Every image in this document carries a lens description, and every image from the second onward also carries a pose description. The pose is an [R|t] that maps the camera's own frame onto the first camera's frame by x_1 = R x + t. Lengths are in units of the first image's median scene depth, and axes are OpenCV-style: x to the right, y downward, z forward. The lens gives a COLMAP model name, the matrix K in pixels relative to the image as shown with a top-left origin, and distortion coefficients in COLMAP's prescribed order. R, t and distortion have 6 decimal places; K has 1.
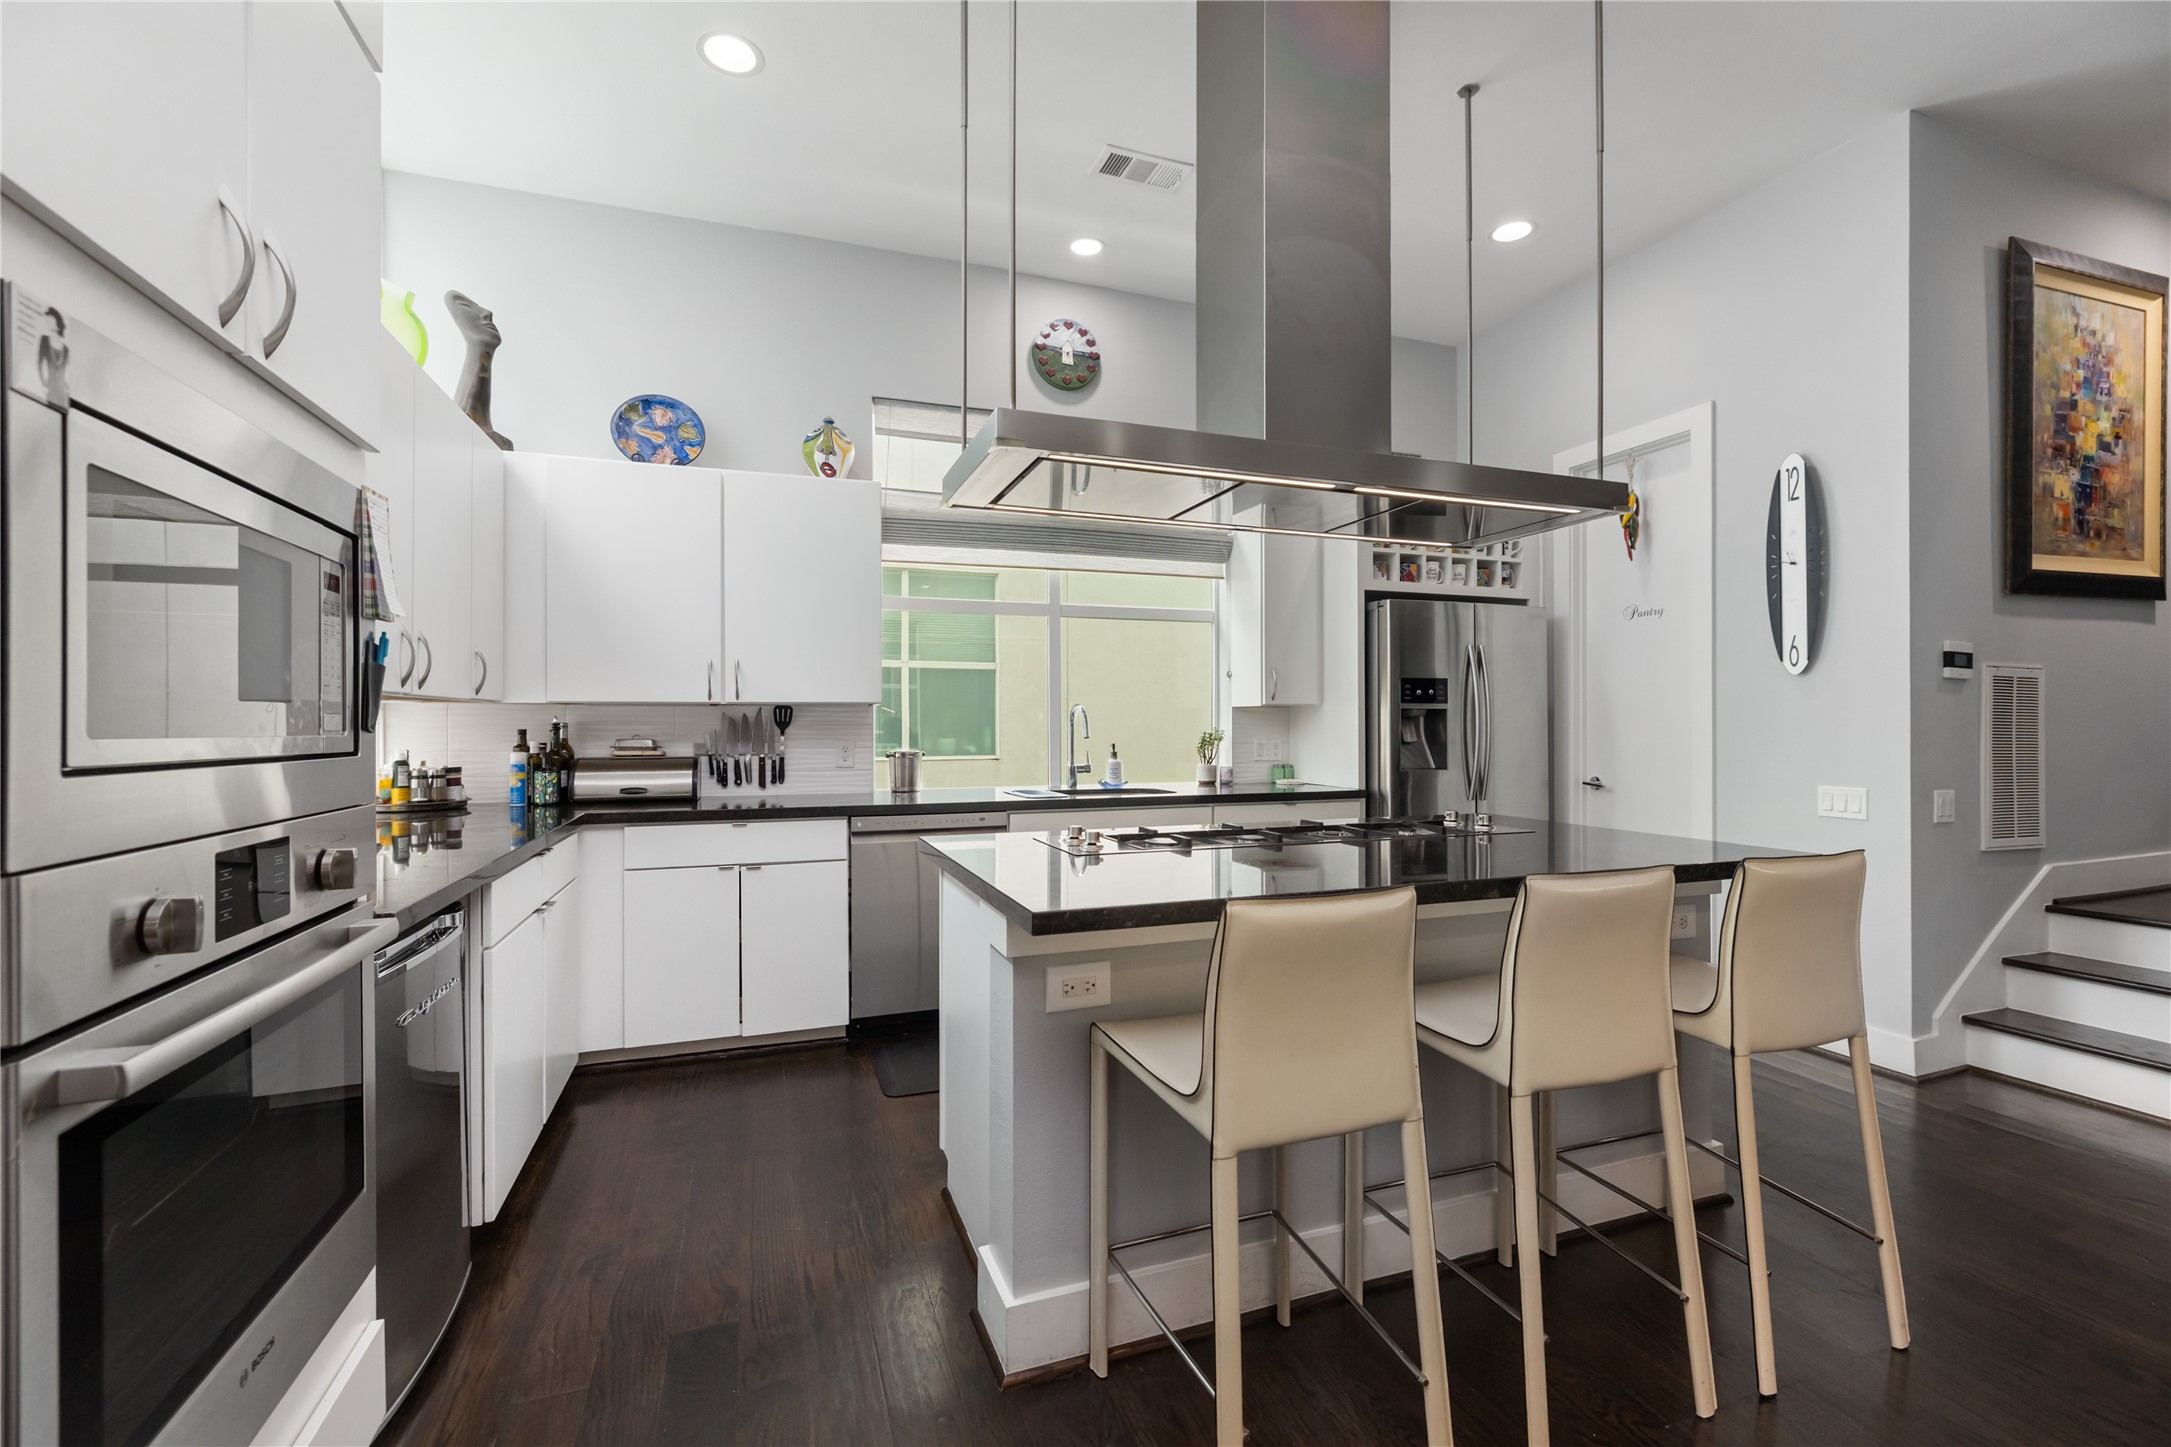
lens RADIAL K [[930.0, 0, 1093.0], [0, 930.0, 715.0], [0, 0, 1]] dist [0.001178, 0.000136]
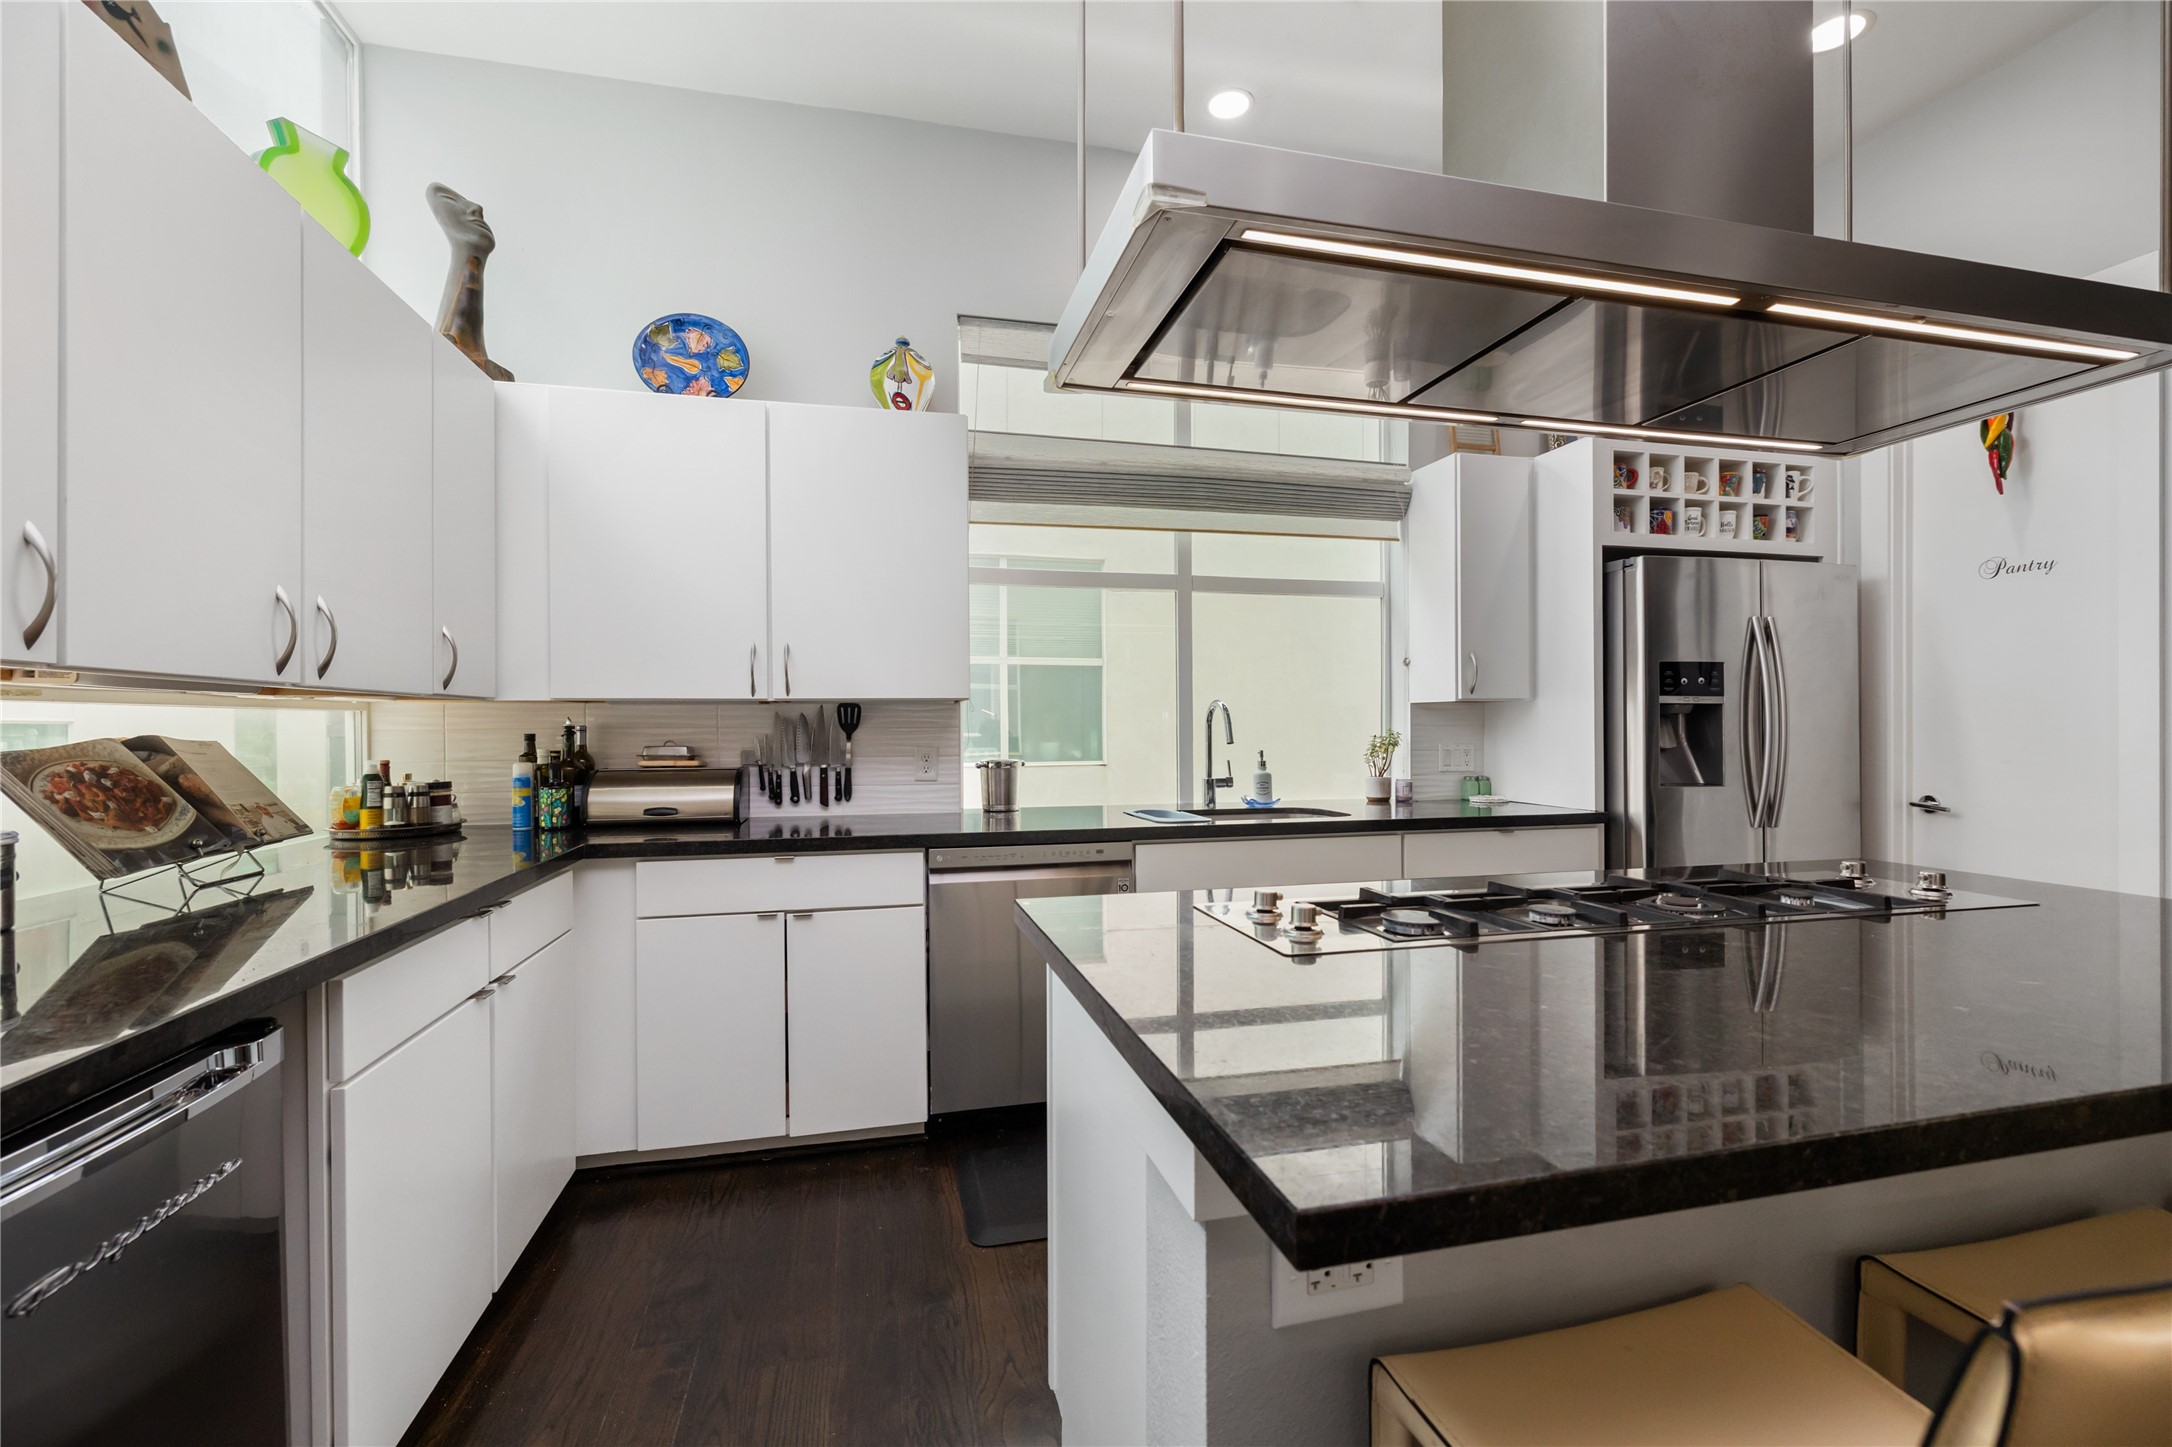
lens RADIAL K [[916.6, 0, 1090.5], [0, 916.6, 725.8], [0, 0, 1]] dist [-0.000296, -0.000244]
pose [[0.994076, -0.003155, -0.108645, -0.043766], [0.004099, 0.999956, 0.008469, 0.003380], [0.108613, -0.008864, 0.994045, 0.250176]]
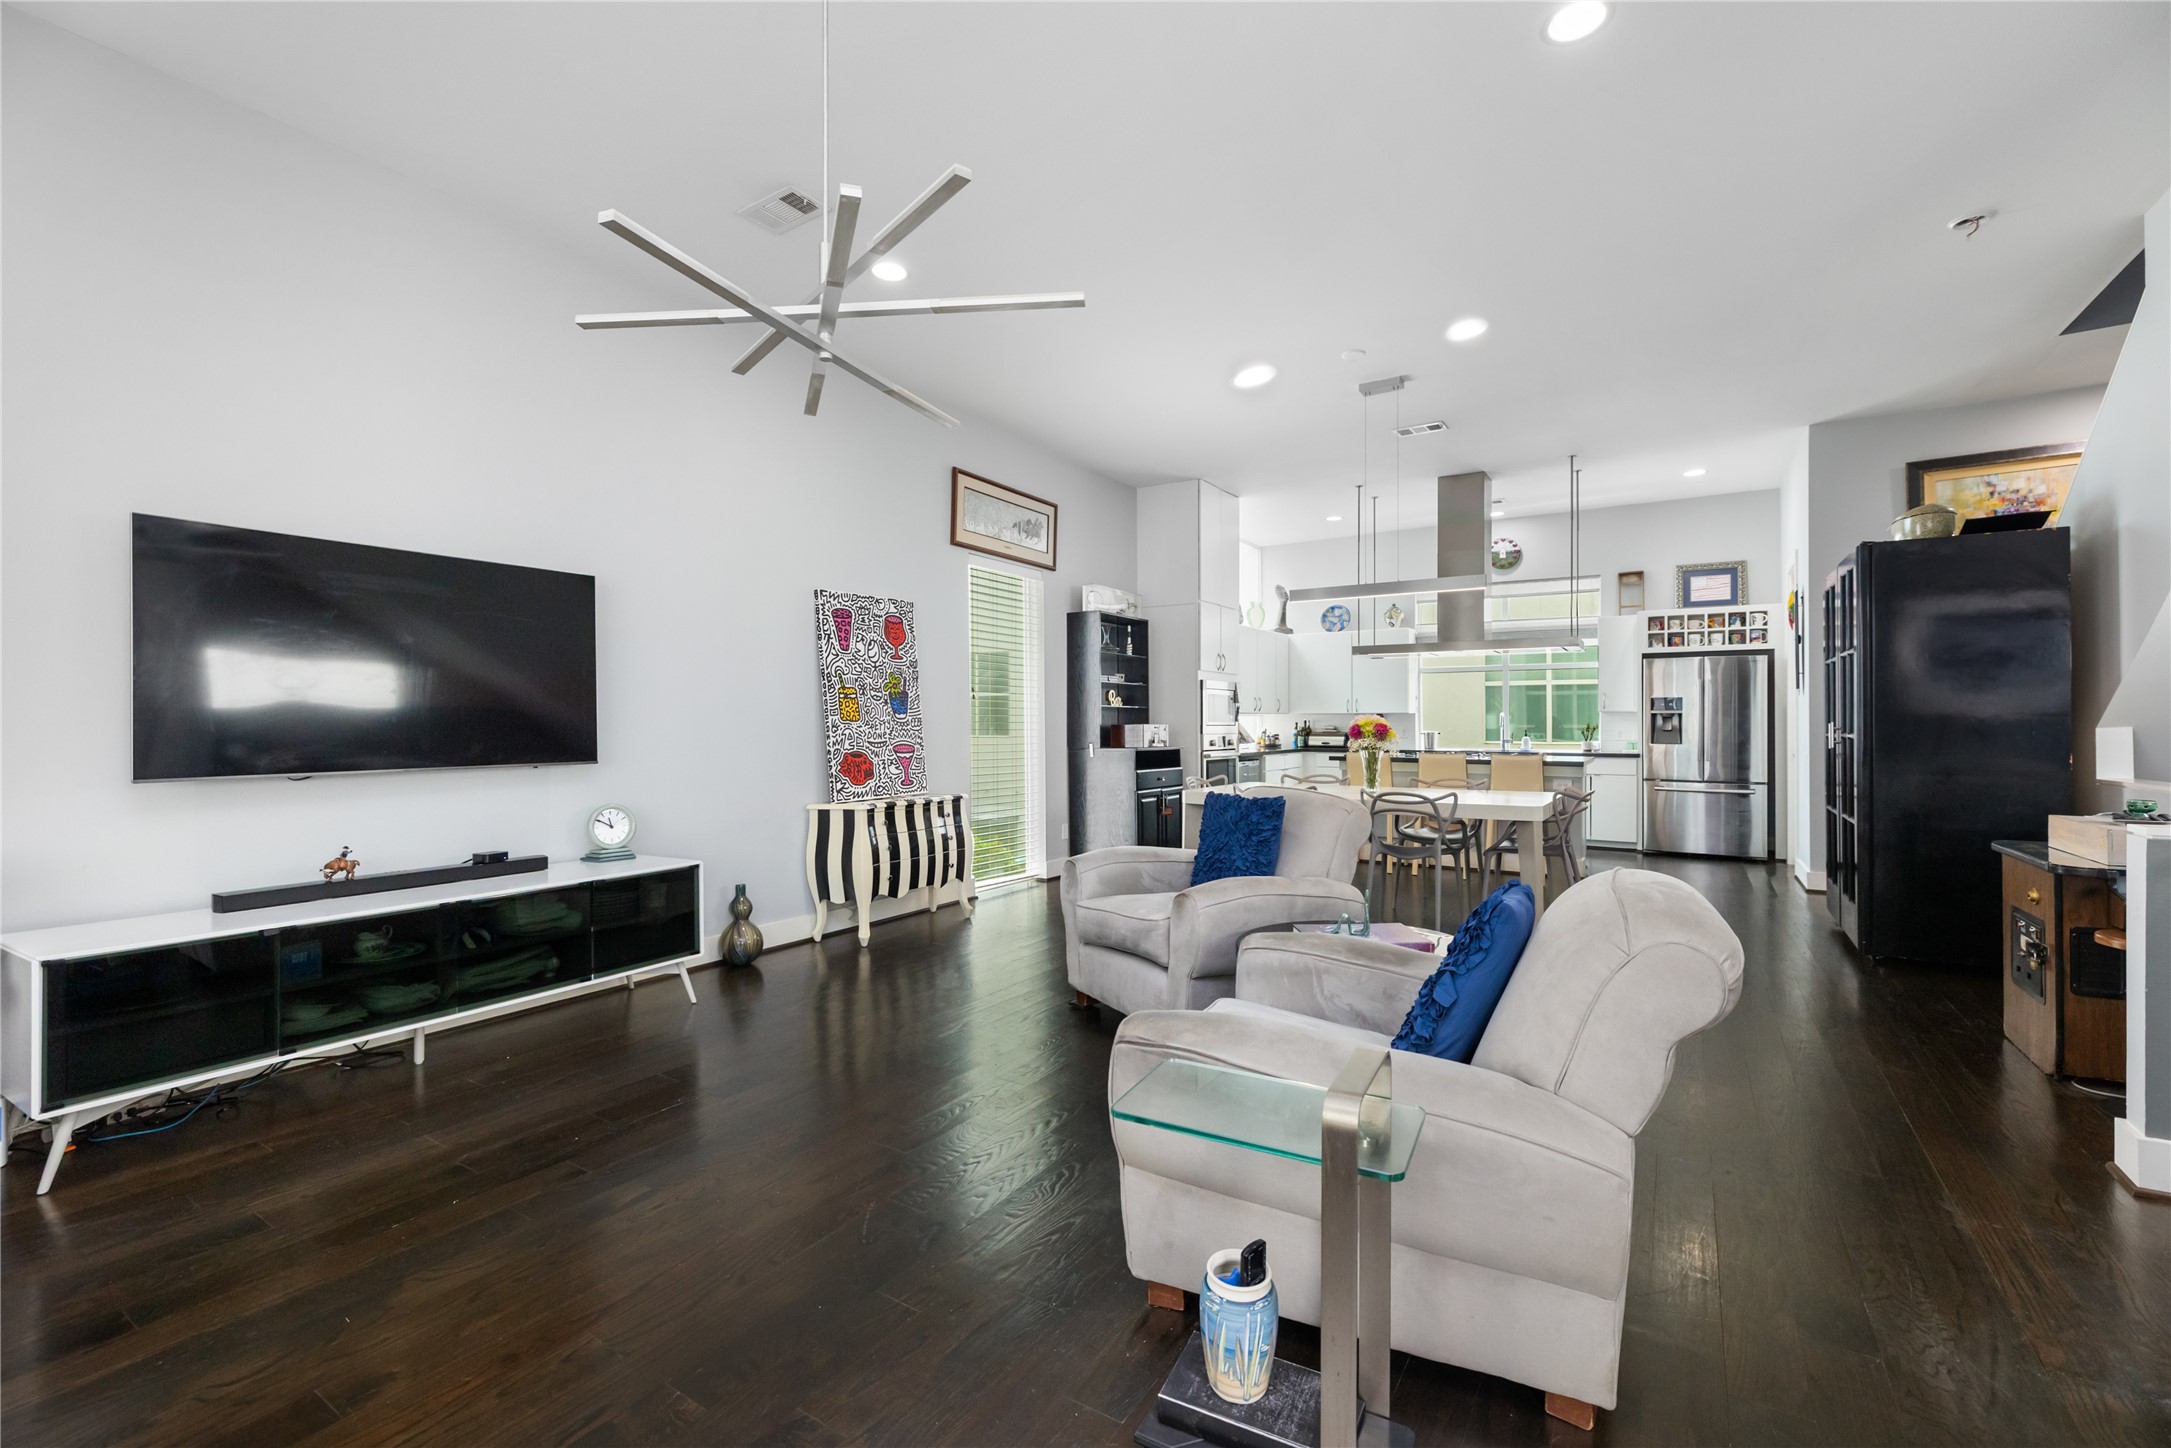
lens RADIAL K [[921.3, 0, 1093.6], [0, 921.3, 718.5], [0, 0, 1]] dist [0.000500, 0.000284]
pose [[0.605659, -0.001335, -0.795723, 1.300732], [0.005733, 0.999980, 0.002686, -0.008877], [0.795703, -0.006189, 0.605655, -1.273860]]
